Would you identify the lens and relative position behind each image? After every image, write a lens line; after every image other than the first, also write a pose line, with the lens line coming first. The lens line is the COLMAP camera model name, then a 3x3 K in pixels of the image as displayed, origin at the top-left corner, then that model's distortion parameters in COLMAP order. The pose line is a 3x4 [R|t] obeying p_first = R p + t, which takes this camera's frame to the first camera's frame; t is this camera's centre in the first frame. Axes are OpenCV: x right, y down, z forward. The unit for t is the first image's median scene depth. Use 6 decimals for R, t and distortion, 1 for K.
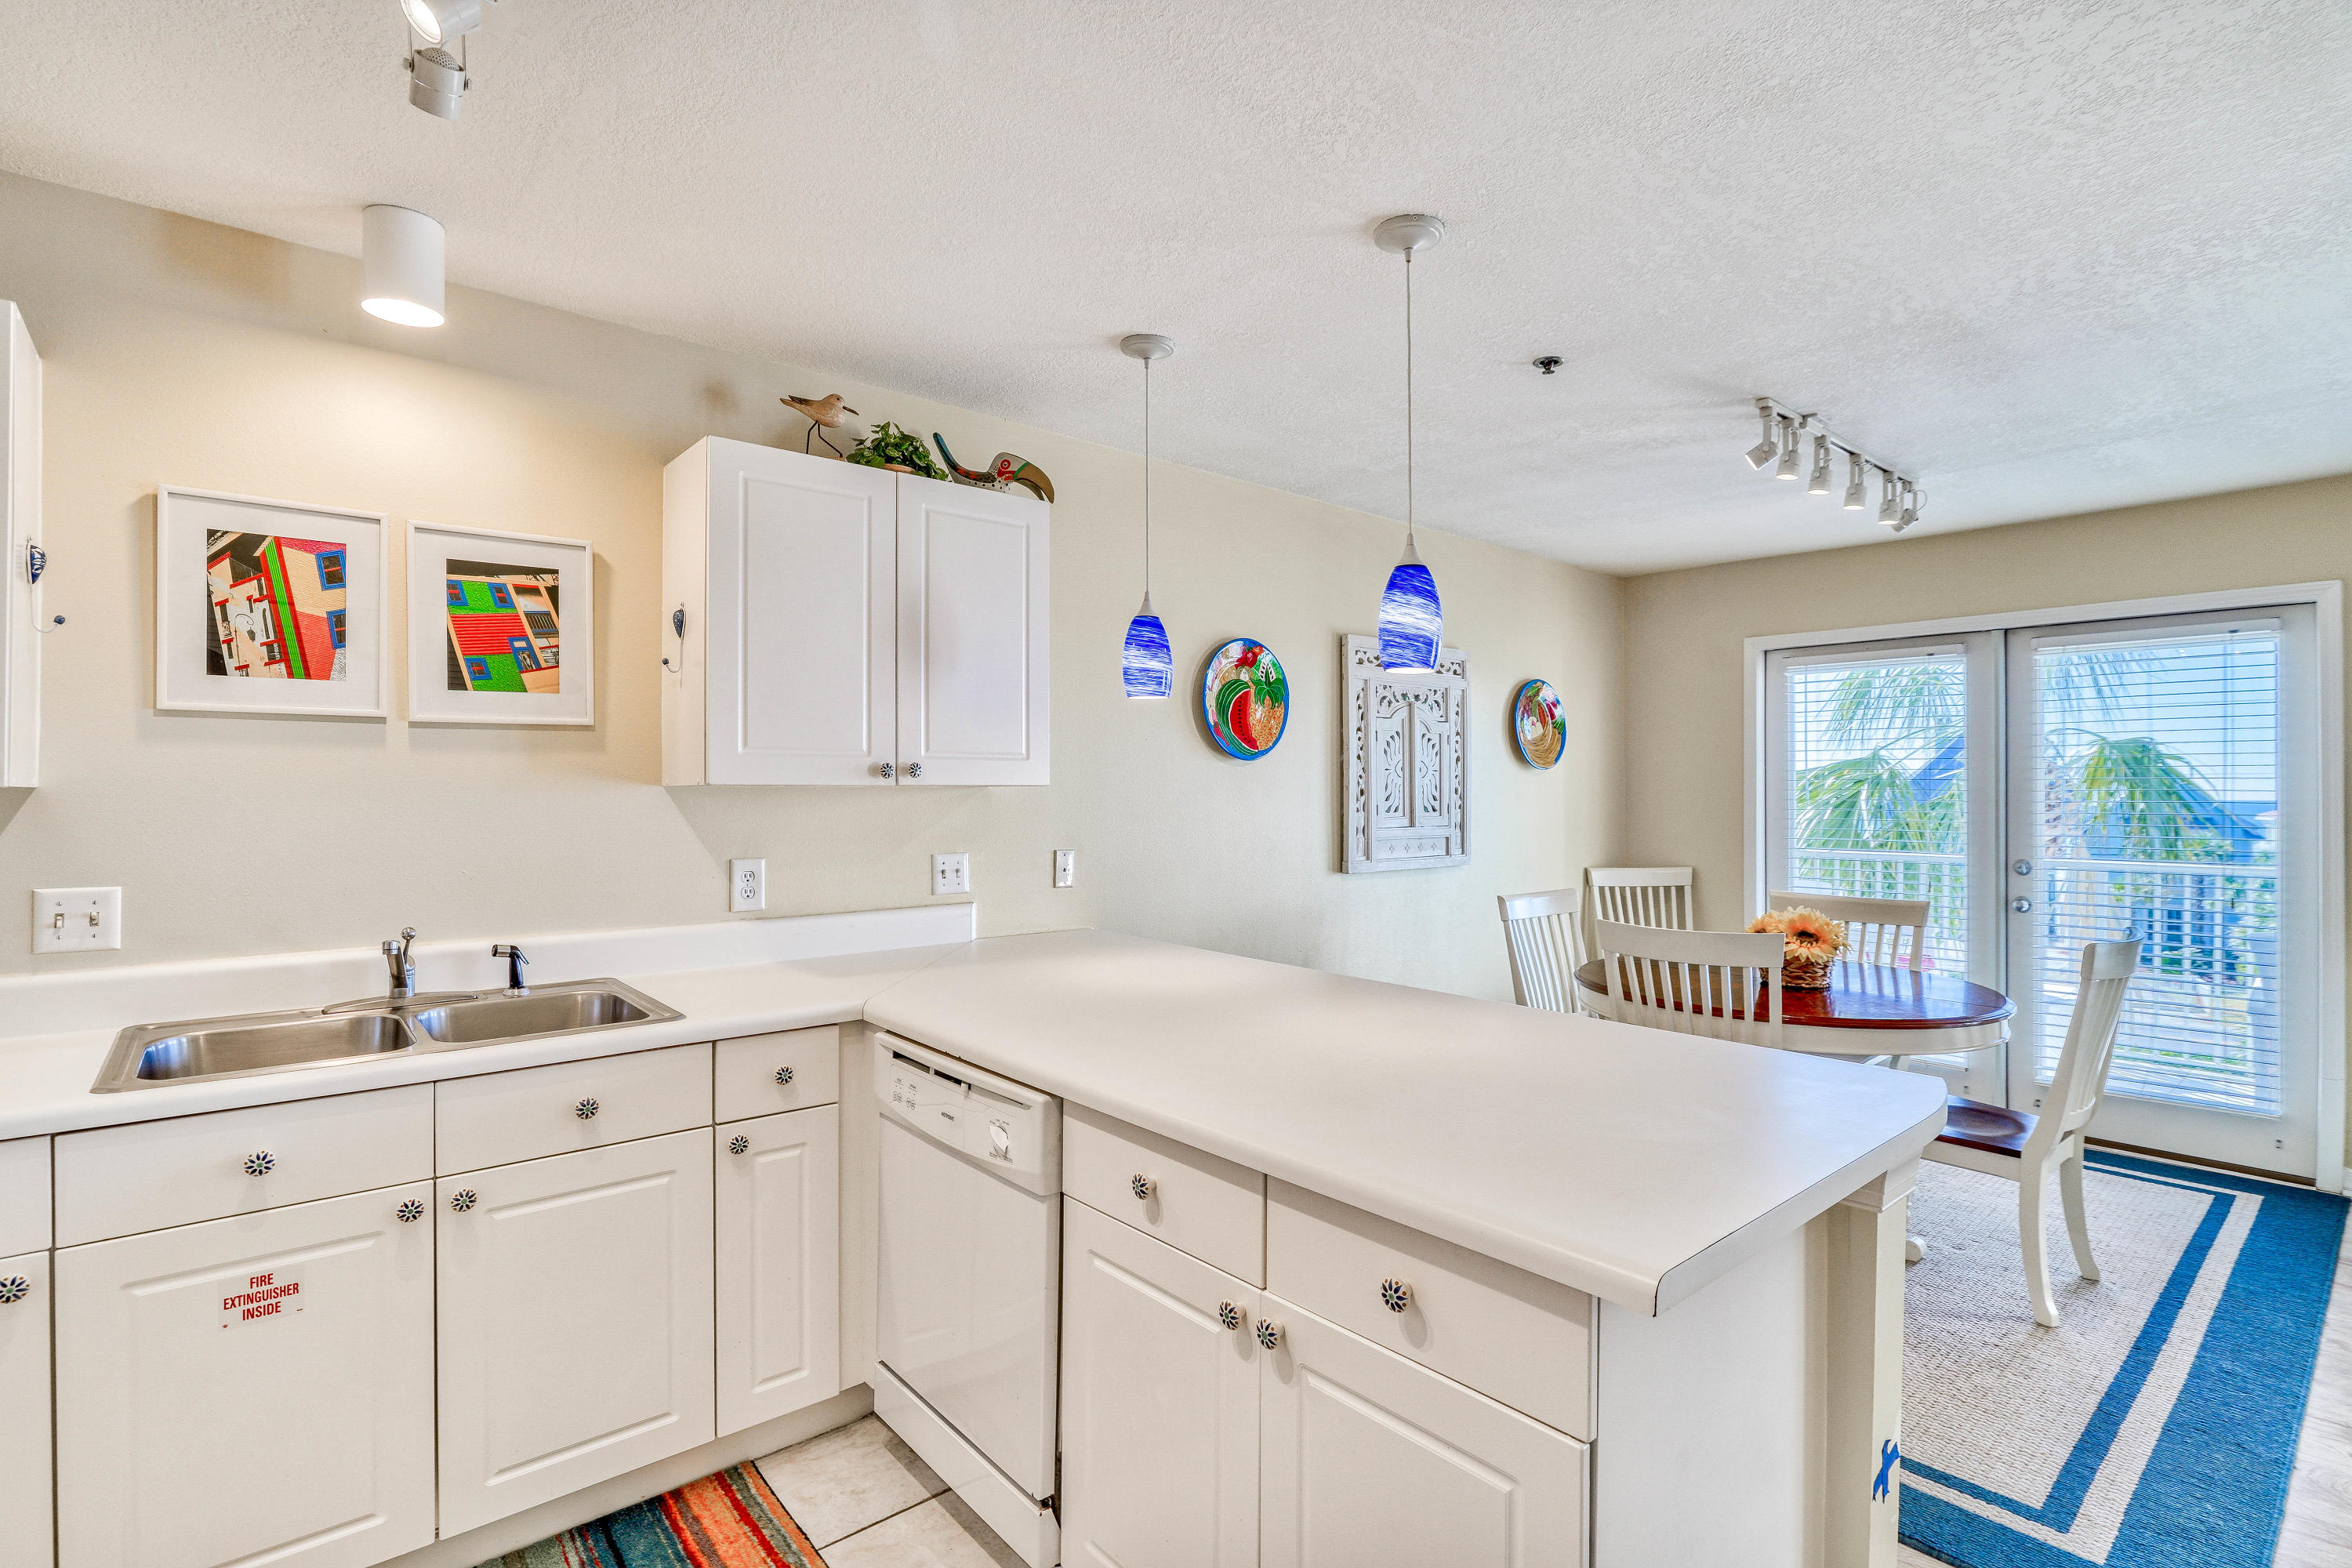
lens RADIAL K [[1093.1, 0, 1182.7], [0, 1093.1, 788.9], [0, 0, 1]] dist [-0.021328, 0.009259]
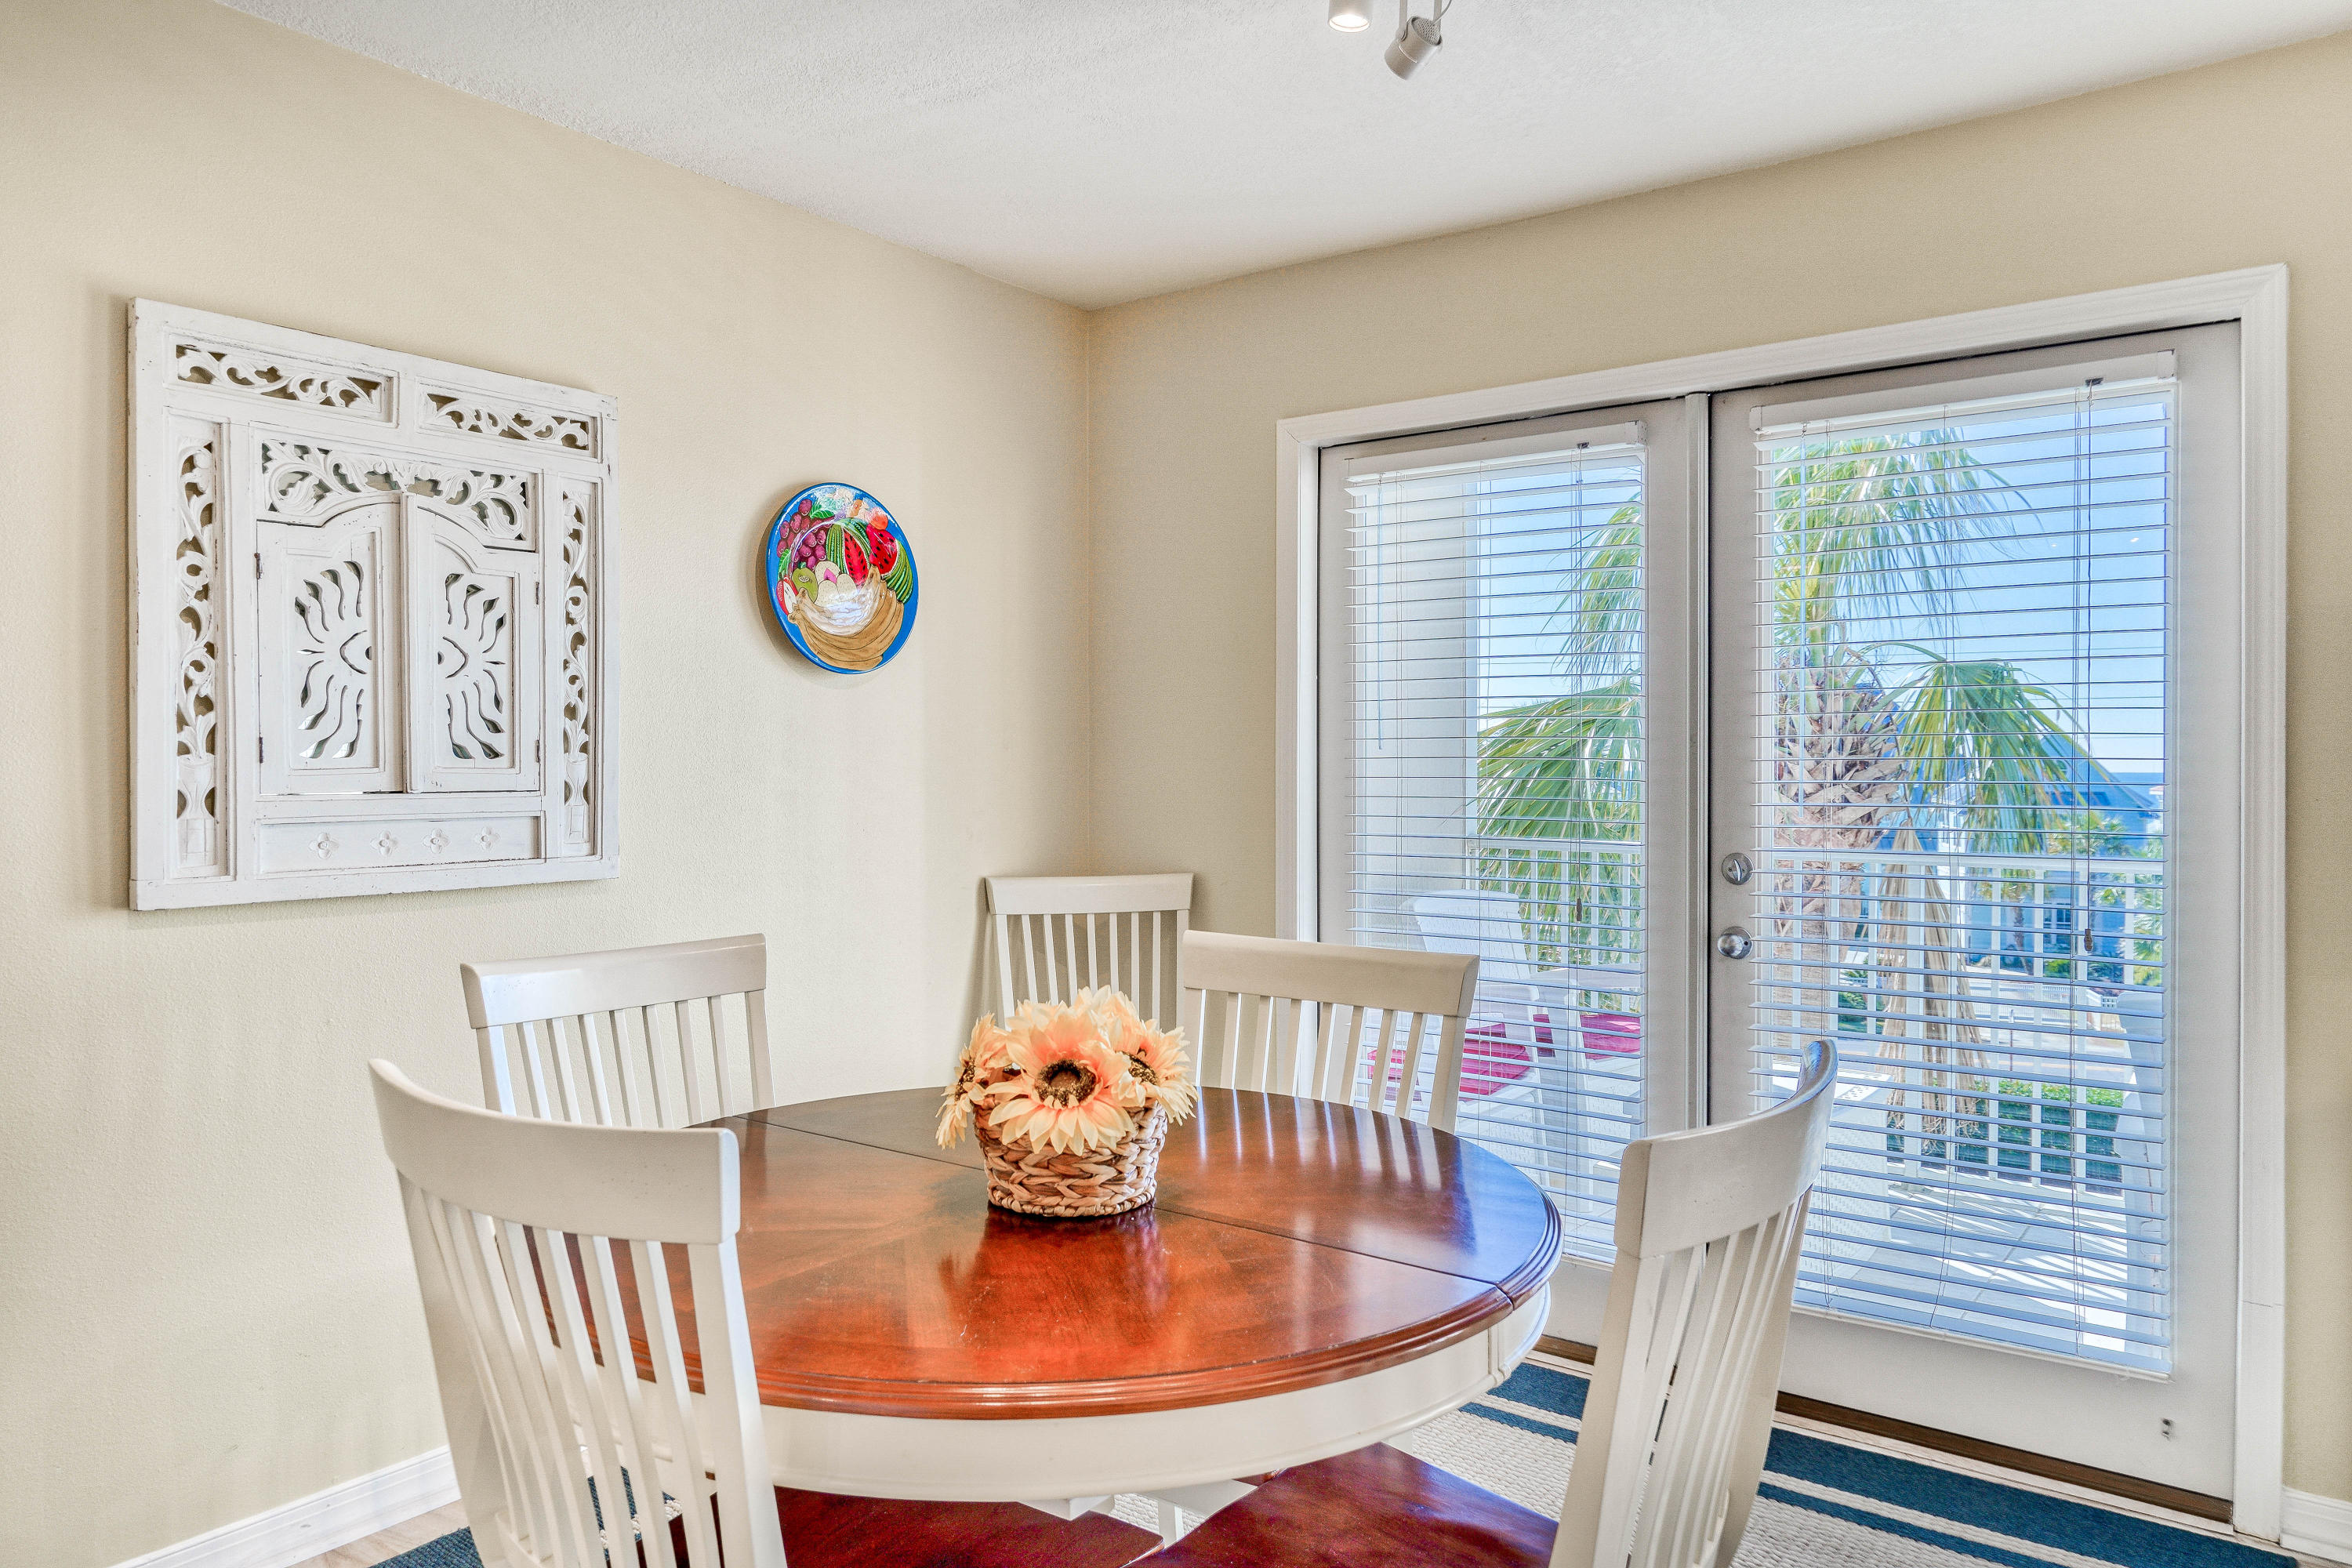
lens RADIAL K [[1526.0, 0, 1177.9], [0, 1526.0, 777.3], [0, 0, 1]] dist [-0.016166, 0.011661]
pose [[0.976957, -0.002707, 0.213420, 0.426744], [0.000079, 0.999924, 0.012325, 0.024549], [-0.213437, -0.012024, 0.976883, 0.421046]]
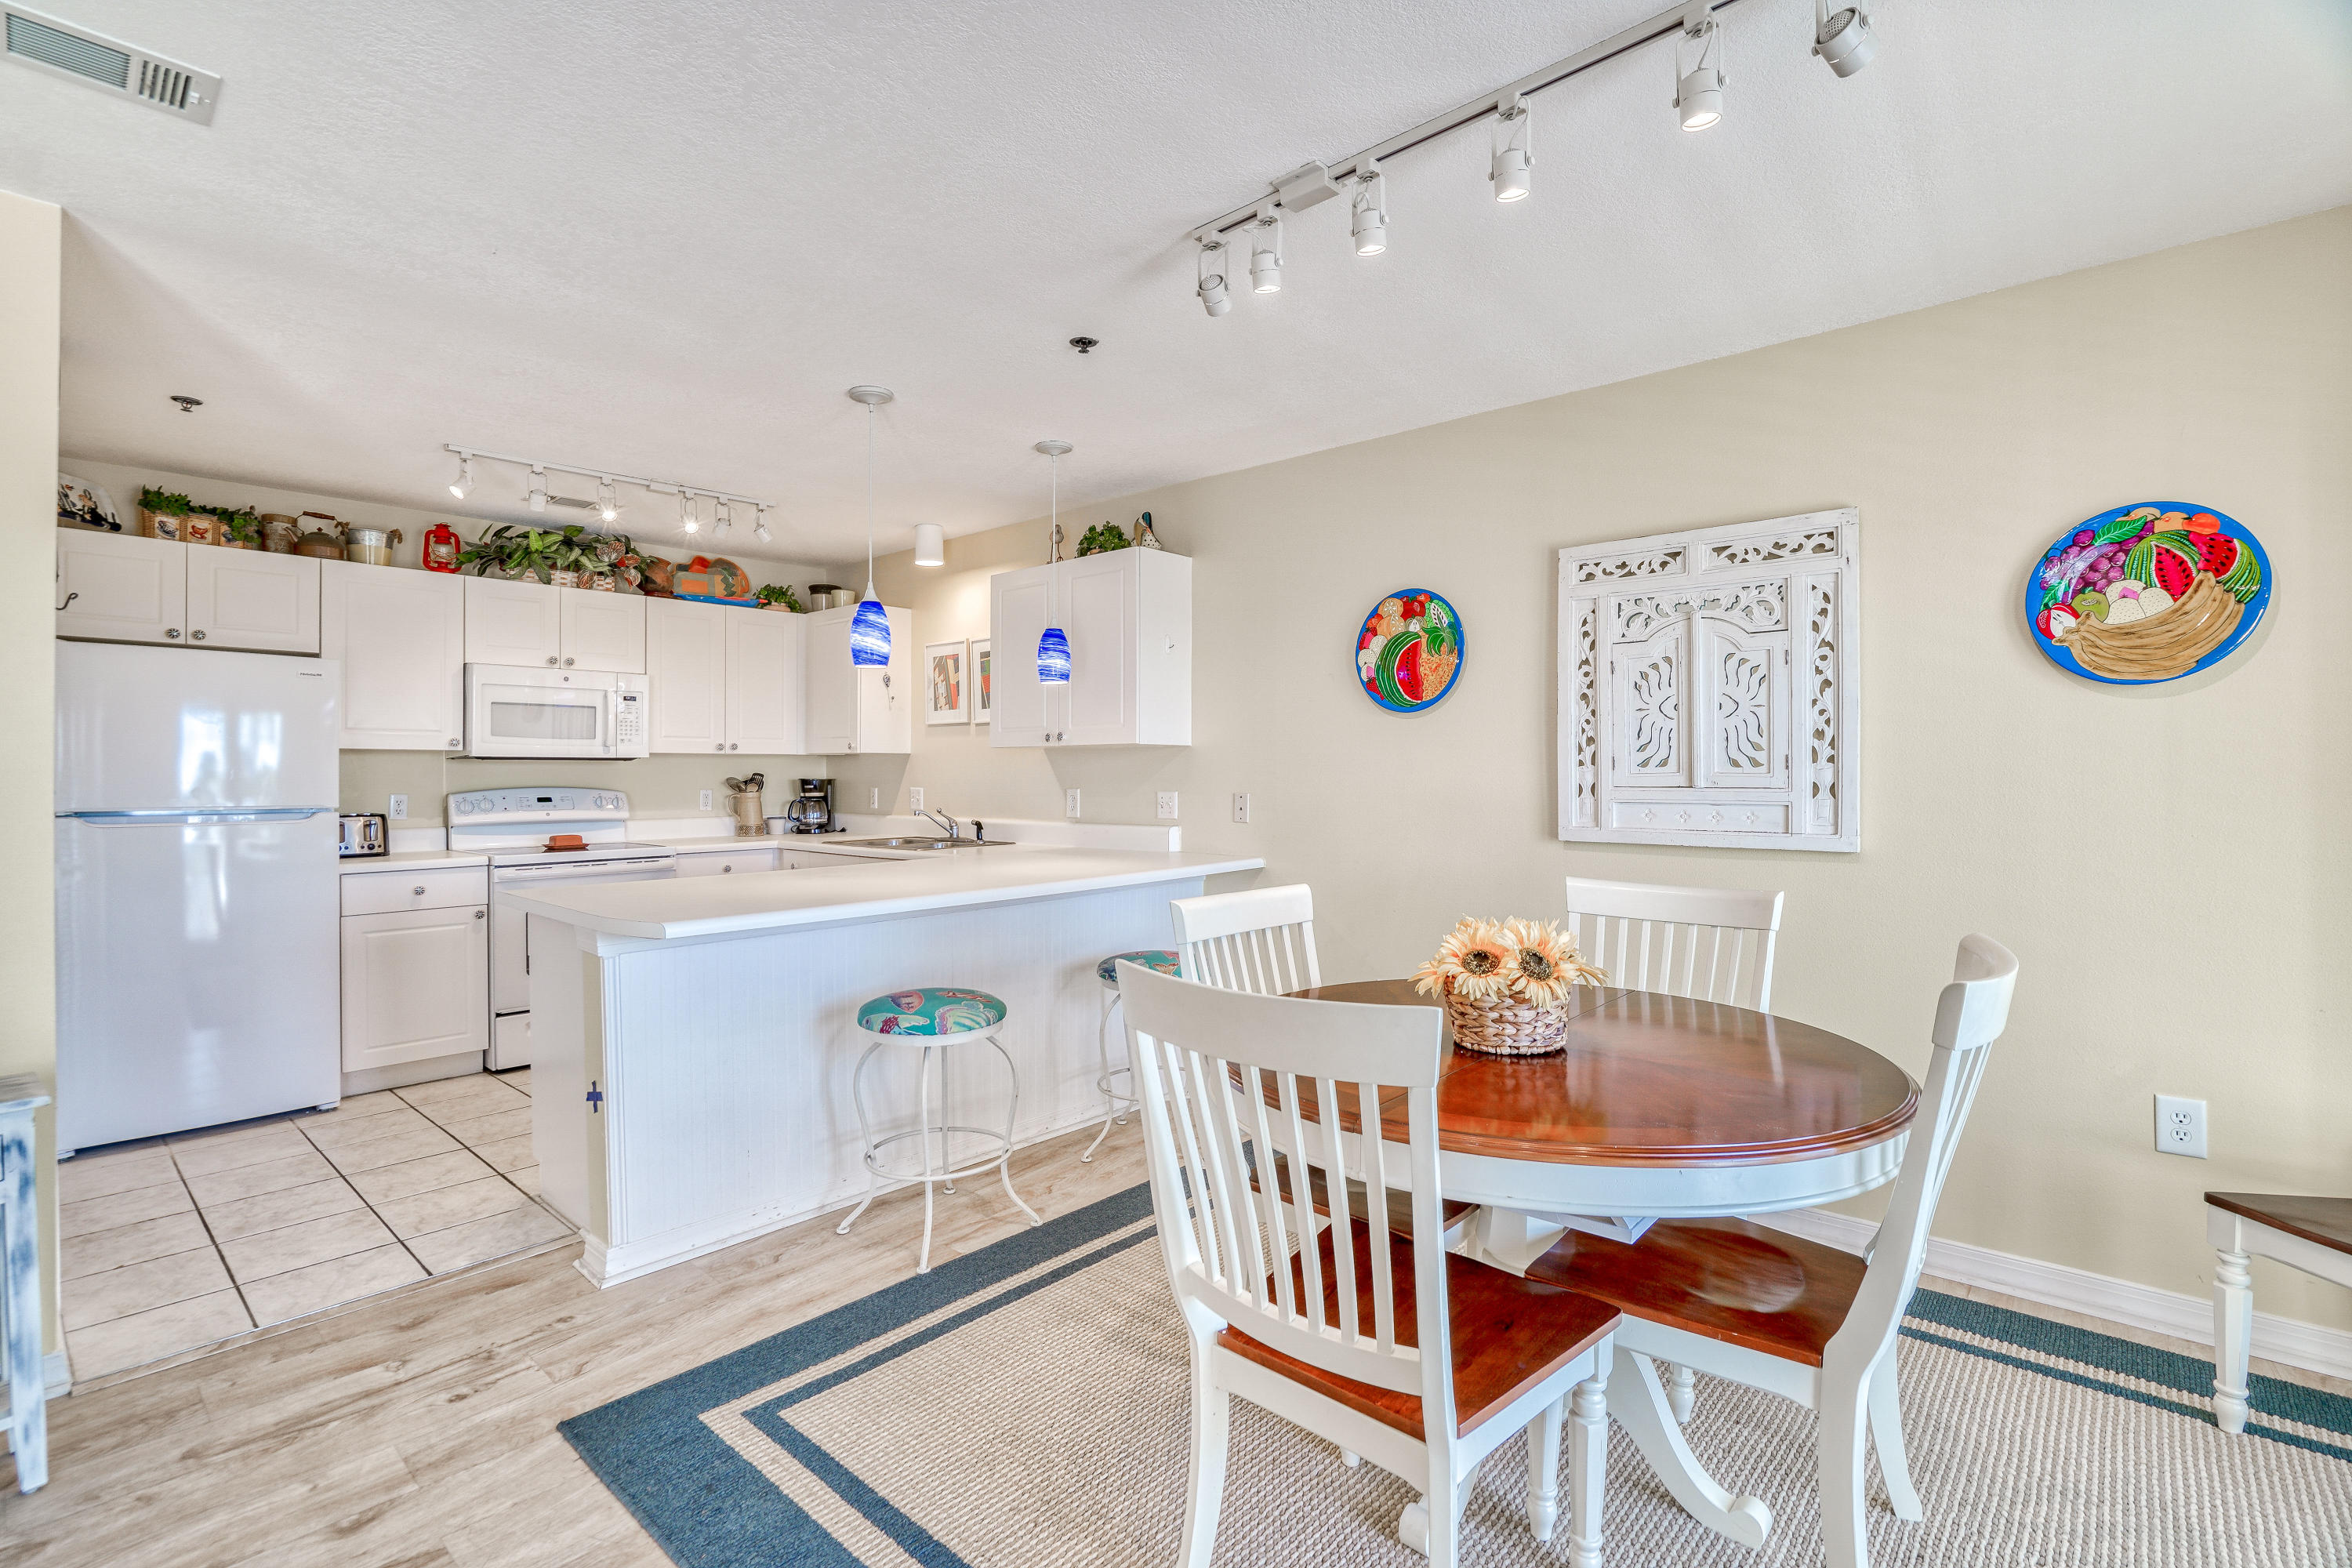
lens RADIAL K [[1093.1, 0, 1151.5], [0, 1093.1, 775.2], [0, 0, 1]] dist [-0.021328, 0.009259]
pose [[0.115356, 0.001587, -0.993323, 0.993842], [0.003438, 0.999992, 0.001997, 0.027272], [0.993318, -0.003646, 0.115349, 0.646291]]
